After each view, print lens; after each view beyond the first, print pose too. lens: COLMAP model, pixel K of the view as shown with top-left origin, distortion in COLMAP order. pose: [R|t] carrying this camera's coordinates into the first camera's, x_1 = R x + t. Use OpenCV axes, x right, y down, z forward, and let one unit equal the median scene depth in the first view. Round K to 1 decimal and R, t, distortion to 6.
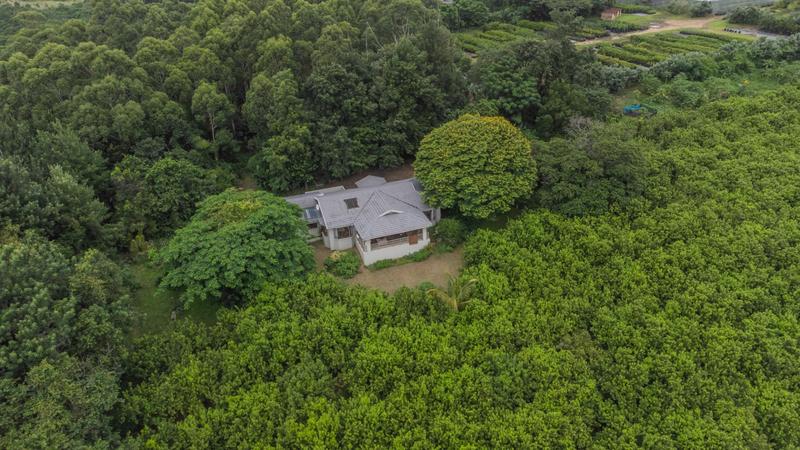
lens RADIAL K [[589.9, 0, 399.1], [0, 589.9, 223.0], [0, 0, 1]] dist [0.005671, 0.008115]
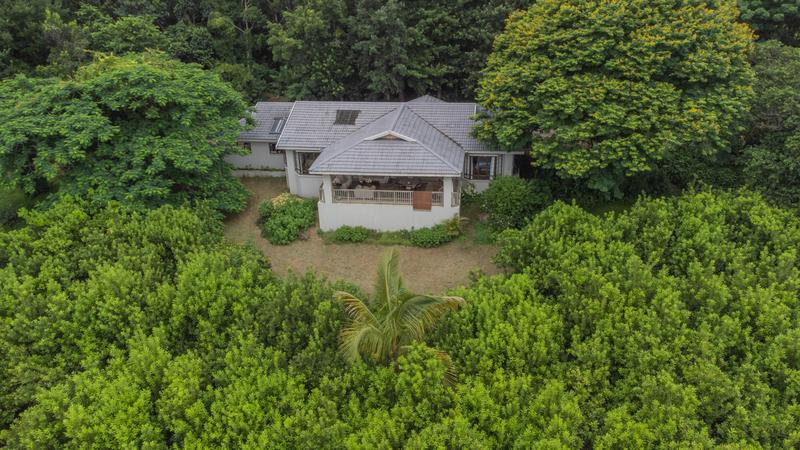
lens RADIAL K [[589.9, 0, 399.4], [0, 589.9, 229.1], [0, 0, 1]] dist [0.005671, 0.008115]
pose [[0.889217, 0.212303, -0.405241, 0.208605], [-0.227916, 0.973630, 0.009963, 0.051337], [0.396670, 0.083501, 0.914156, 0.562858]]
